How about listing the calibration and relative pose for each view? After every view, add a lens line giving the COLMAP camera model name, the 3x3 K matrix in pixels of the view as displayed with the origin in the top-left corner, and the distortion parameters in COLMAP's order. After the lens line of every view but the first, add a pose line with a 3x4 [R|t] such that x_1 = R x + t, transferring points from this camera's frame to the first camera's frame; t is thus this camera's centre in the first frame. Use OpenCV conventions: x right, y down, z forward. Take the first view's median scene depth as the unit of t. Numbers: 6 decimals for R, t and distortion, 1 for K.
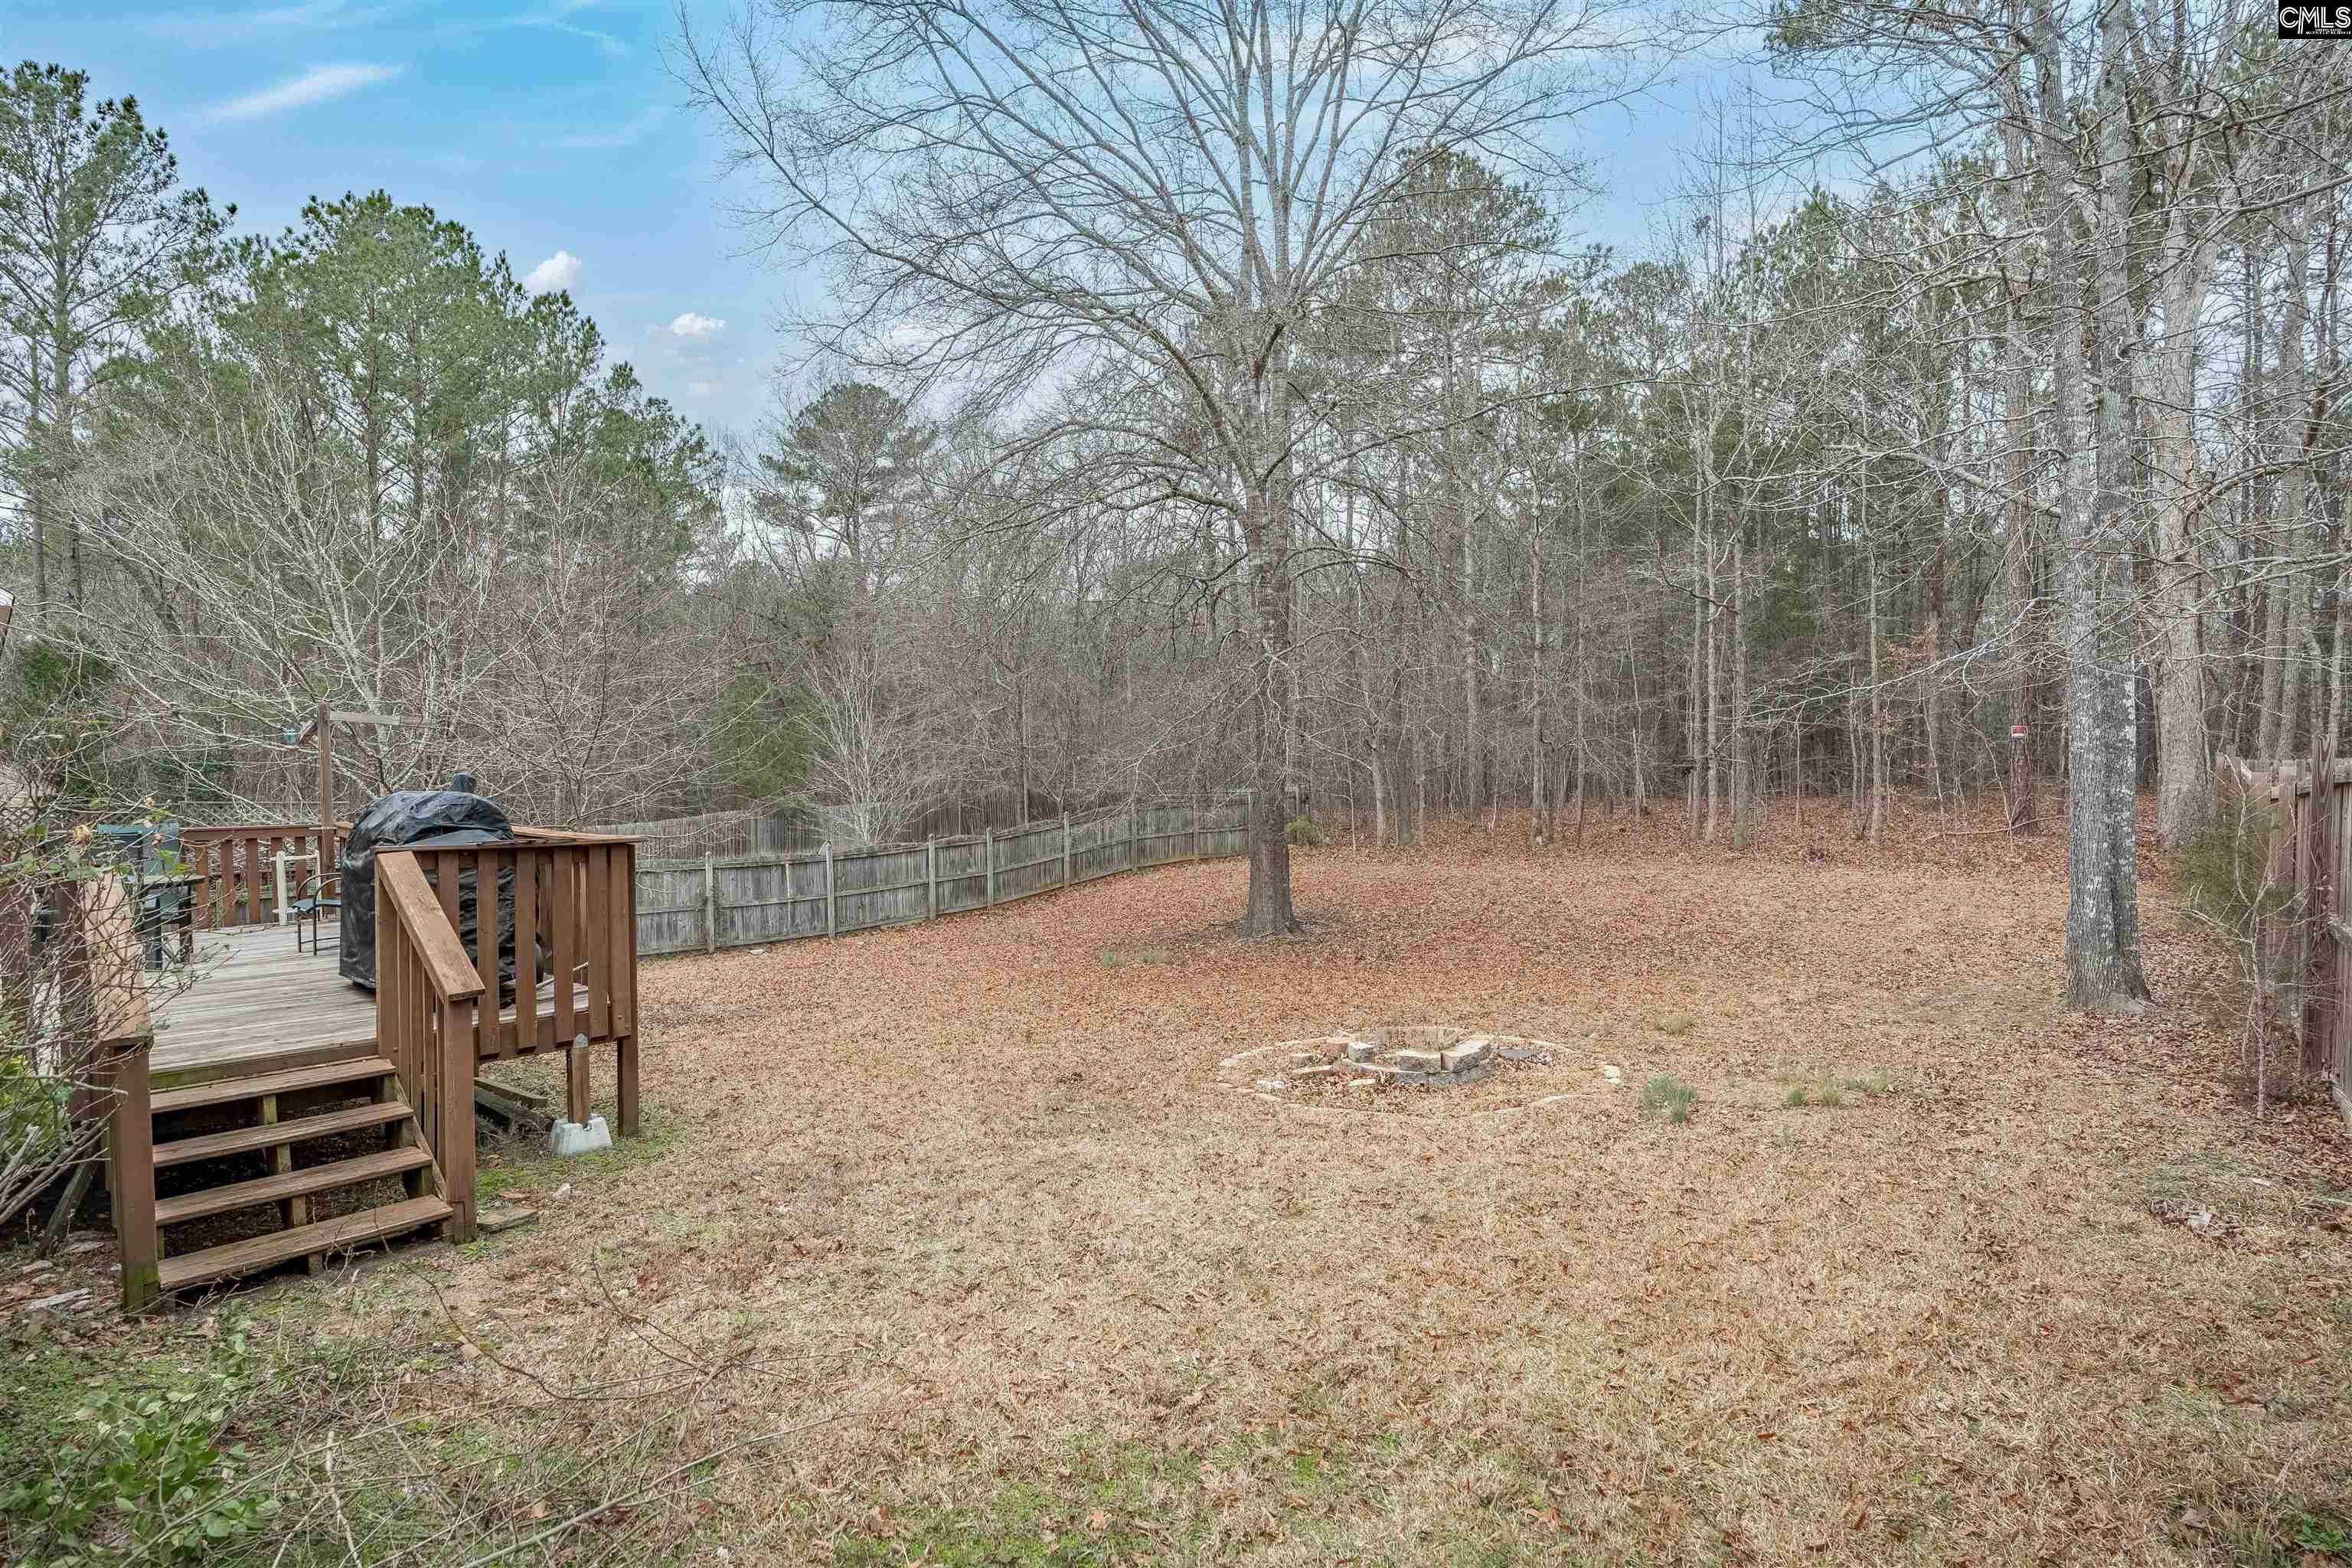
lens RADIAL K [[1118.2, 0, 1190.2], [0, 1118.2, 784.5], [0, 0, 1]] dist [-0.054213, 0.012750]
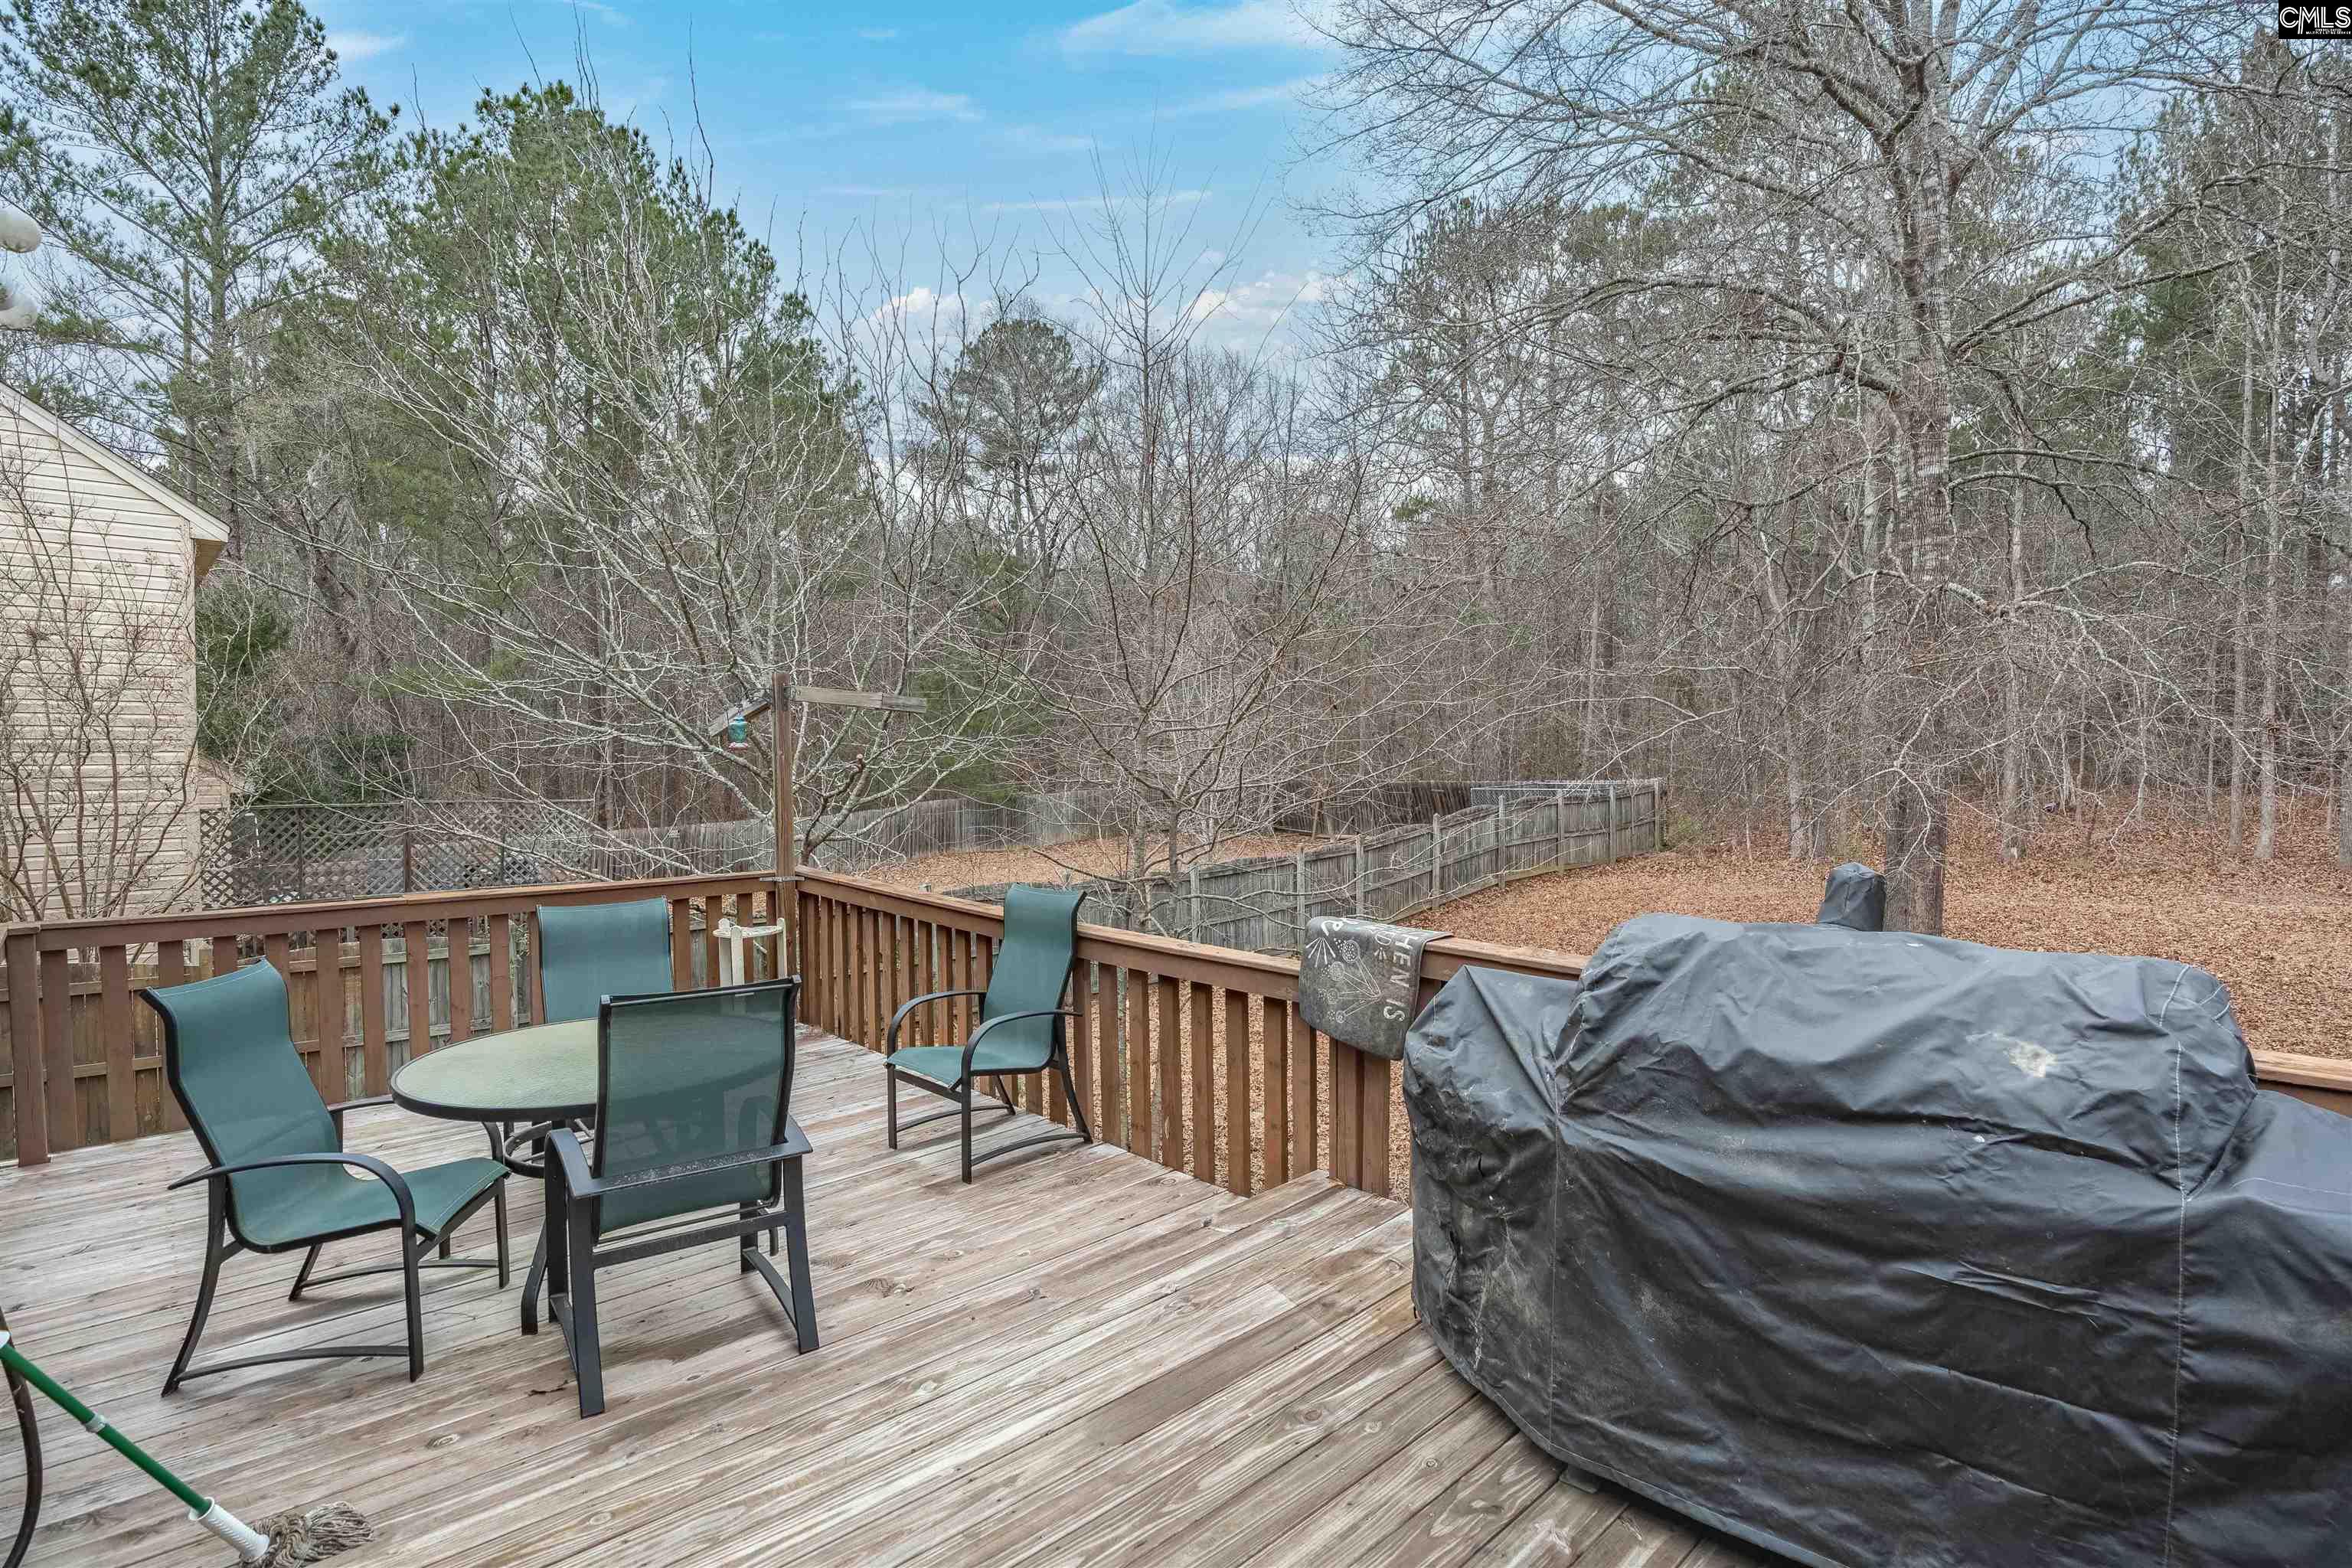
lens RADIAL K [[1136.2, 0, 1120.7], [0, 1136.2, 779.9], [0, 0, 1]] dist [-0.053424, 0.019567]
pose [[0.995197, 0.009661, -0.097417, -0.214217], [-0.007820, 0.999784, 0.019266, -0.011403], [0.097582, -0.018411, 0.995057, 0.151148]]
